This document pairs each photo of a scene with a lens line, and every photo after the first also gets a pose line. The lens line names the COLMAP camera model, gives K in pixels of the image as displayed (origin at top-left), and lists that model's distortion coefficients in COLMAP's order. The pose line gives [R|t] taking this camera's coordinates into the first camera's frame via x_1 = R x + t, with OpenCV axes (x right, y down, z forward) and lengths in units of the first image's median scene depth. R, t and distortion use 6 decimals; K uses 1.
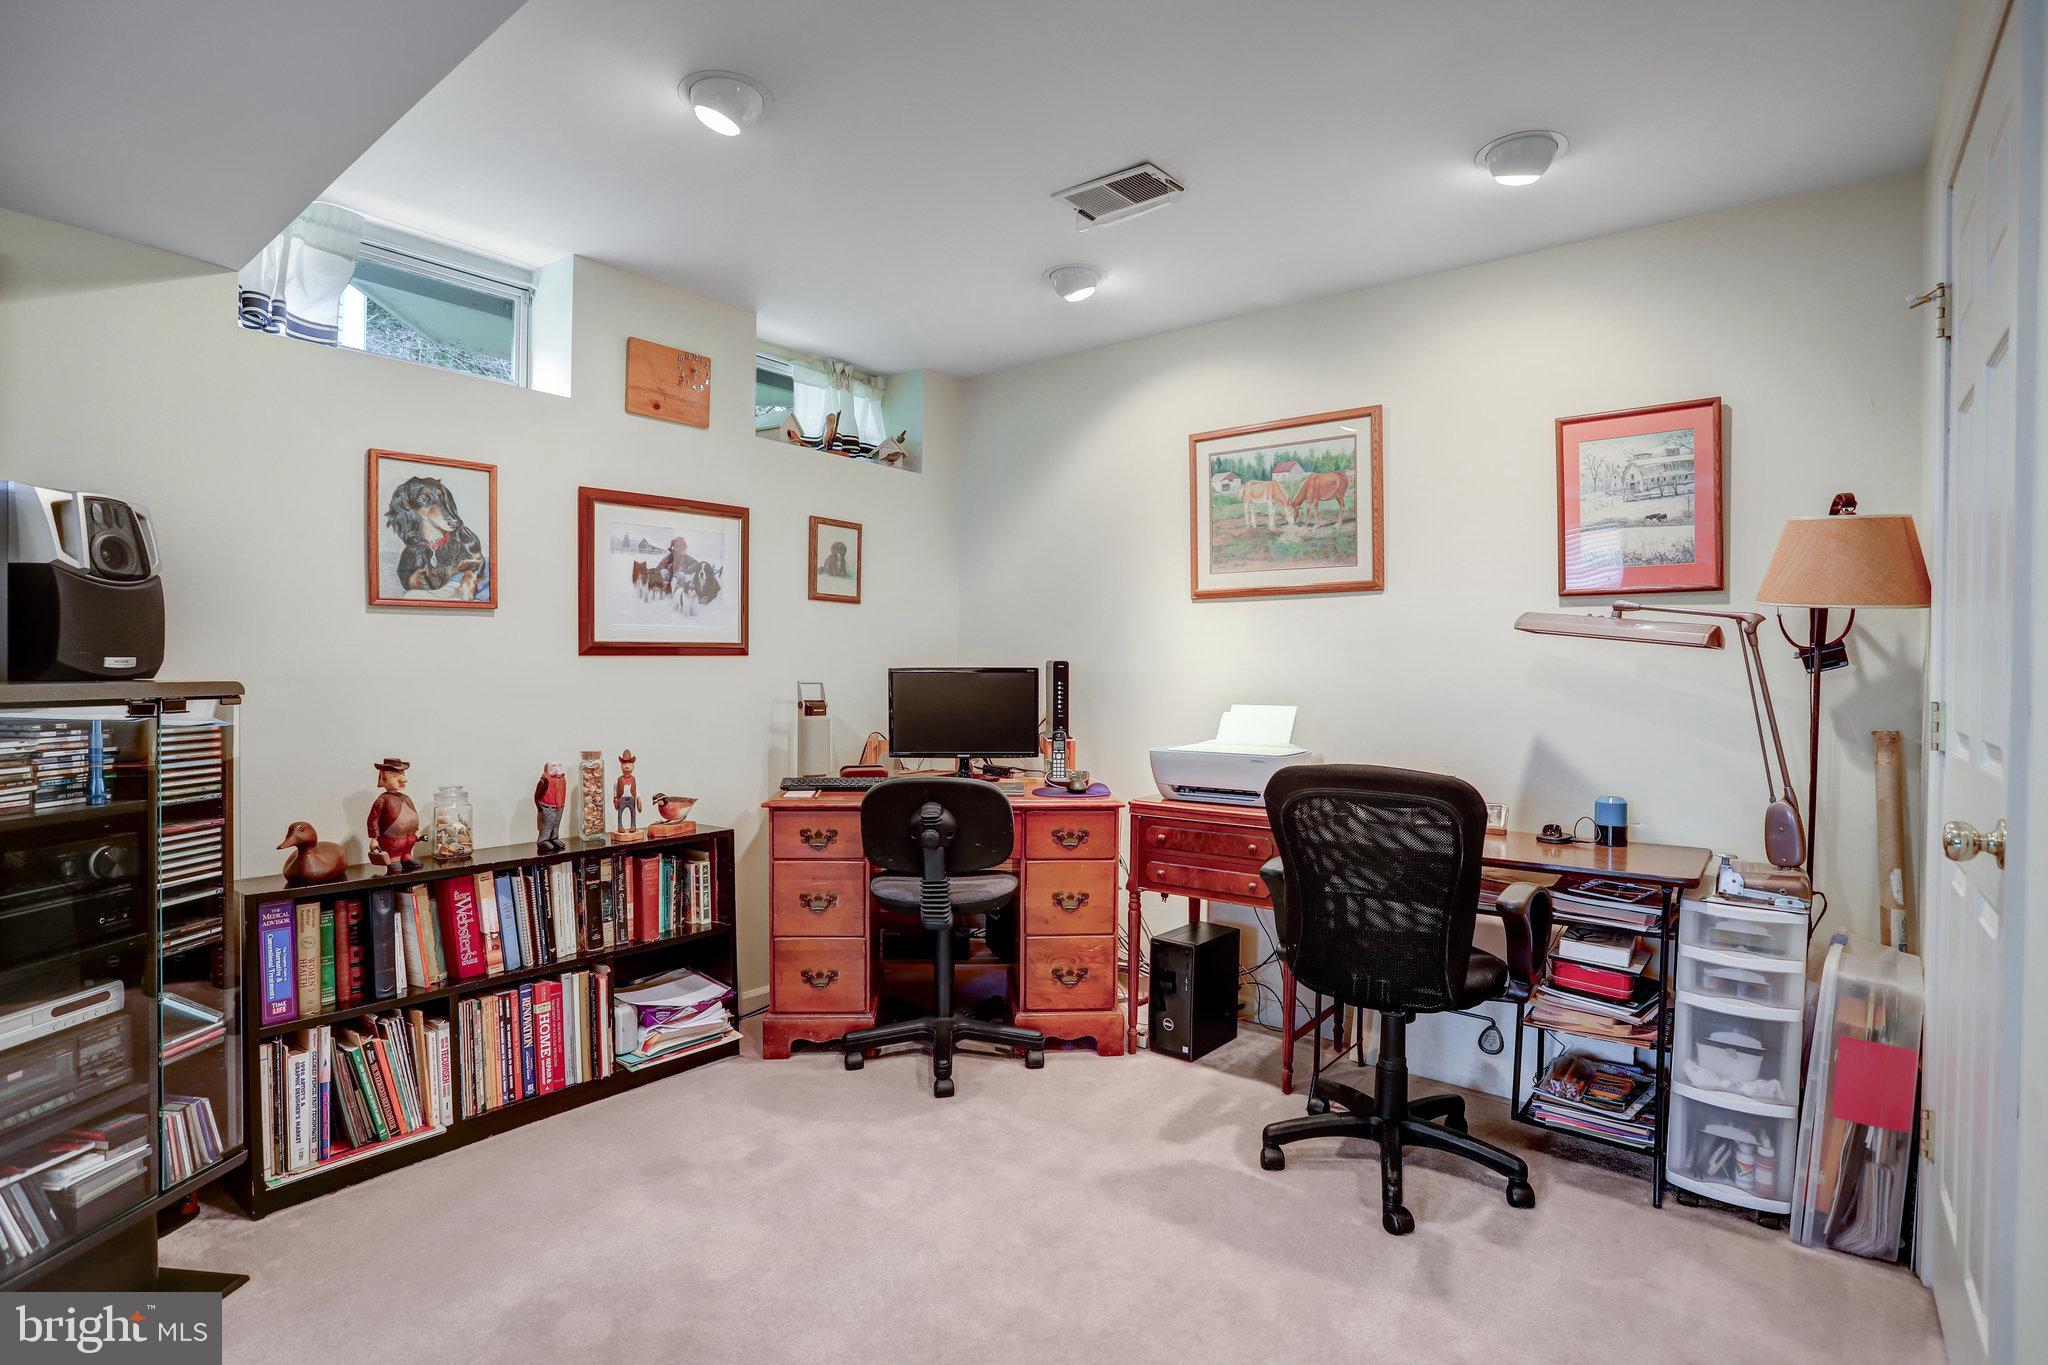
lens RADIAL K [[1021.7, 0, 1024.0], [0, 1021.7, 682.5], [0, 0, 1]] dist [-0.079177, 0.034104]
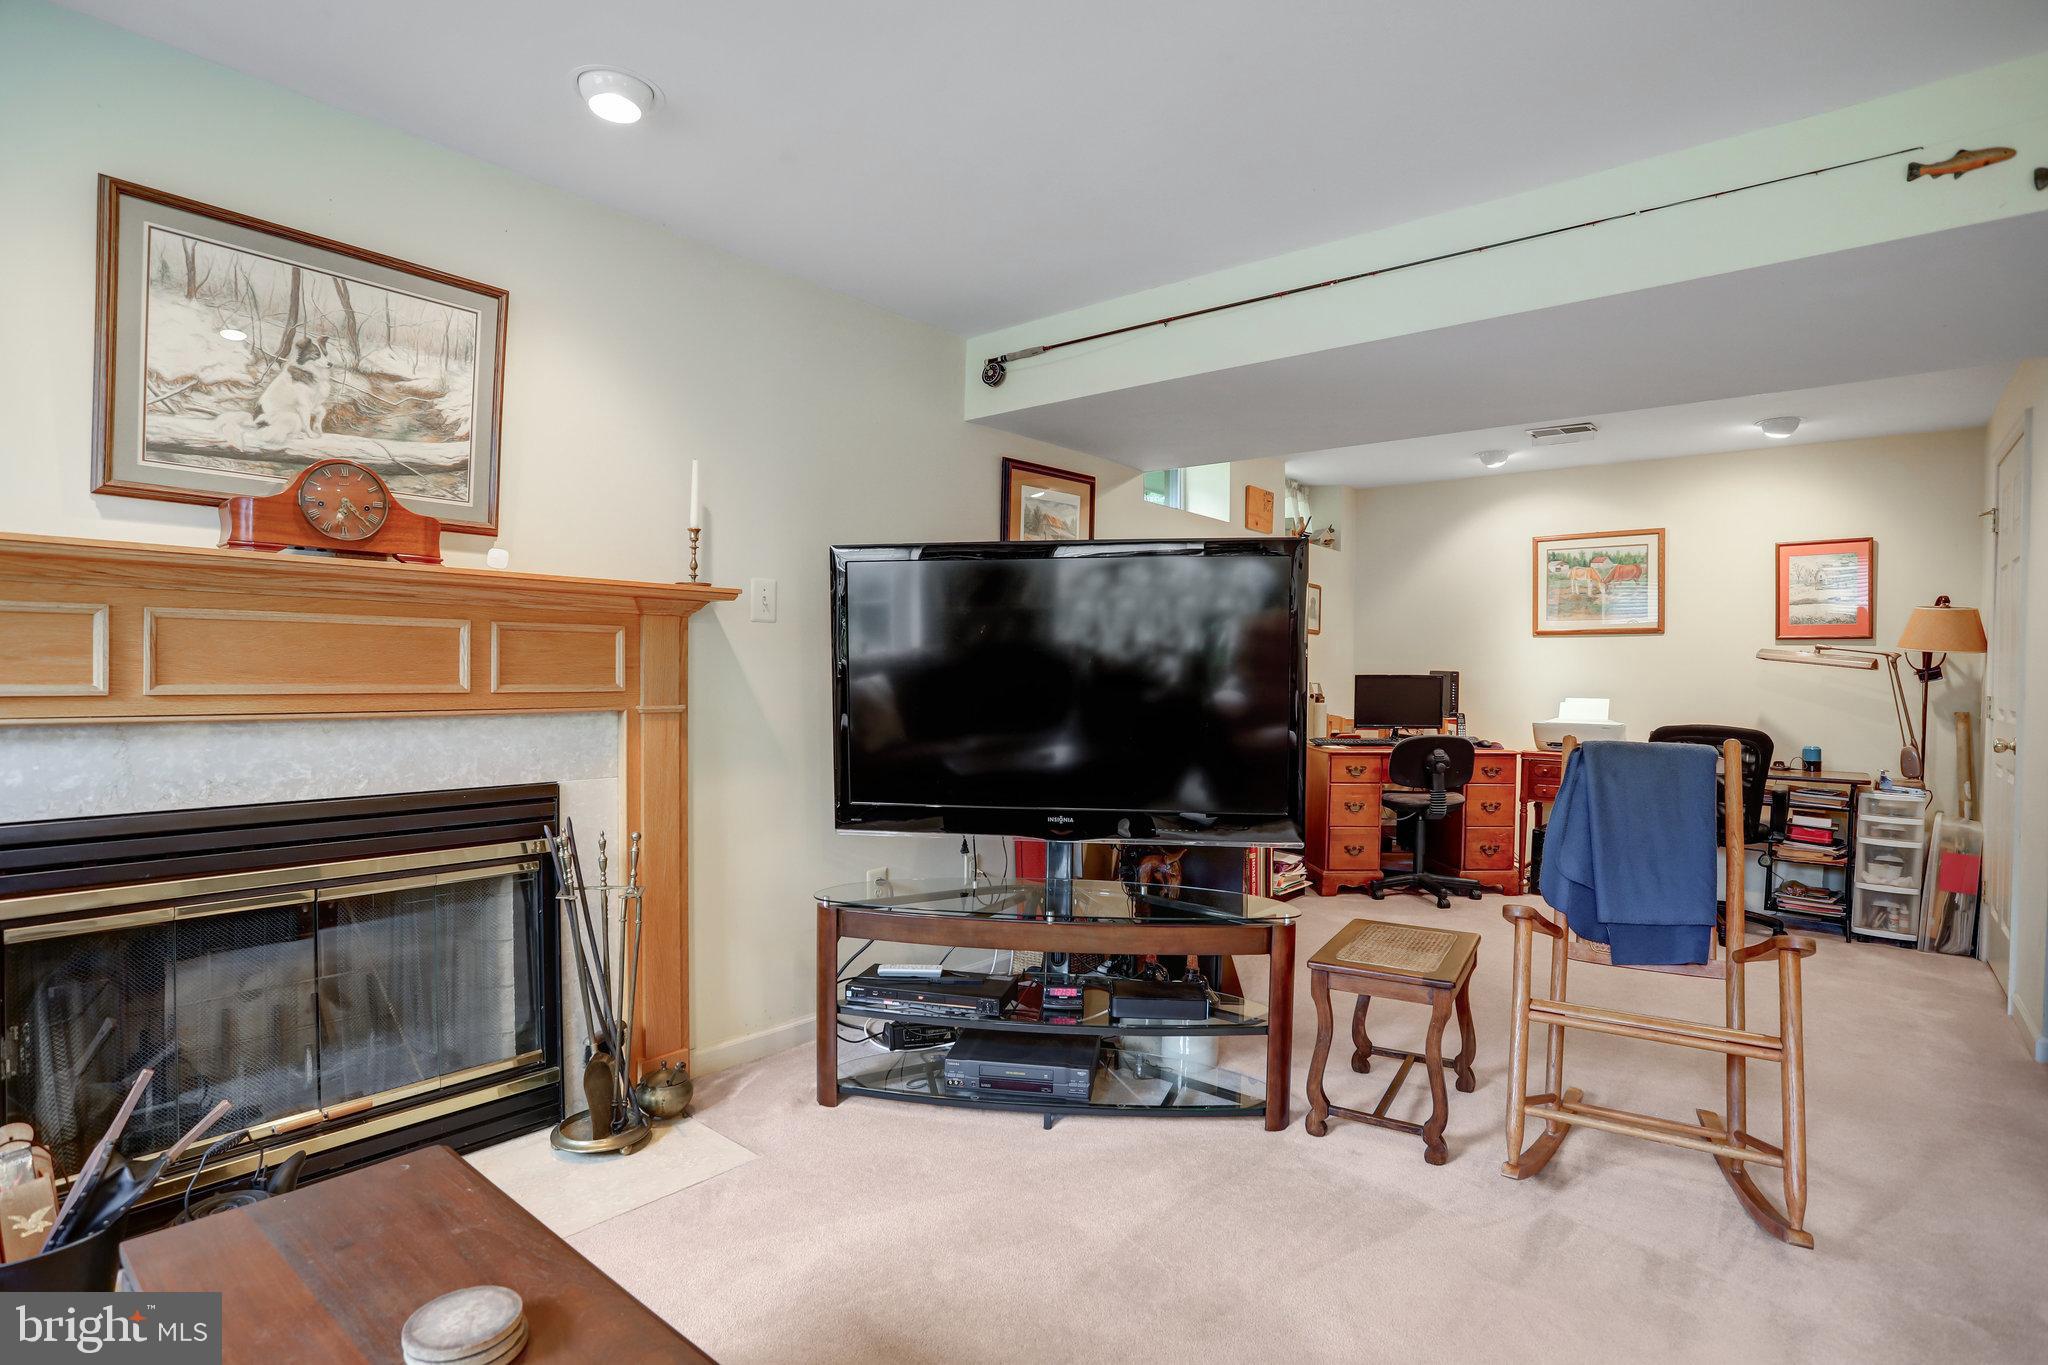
lens RADIAL K [[1010.0, 0, 1024.0], [0, 1010.0, 682.5], [0, 0, 1]] dist [-0.071113, 0.029018]
pose [[0.999564, 0.007335, -0.028604, -0.958534], [-0.007346, 0.999973, -0.000273, 0.004396], [0.028601, 0.000483, 0.999591, -1.009468]]
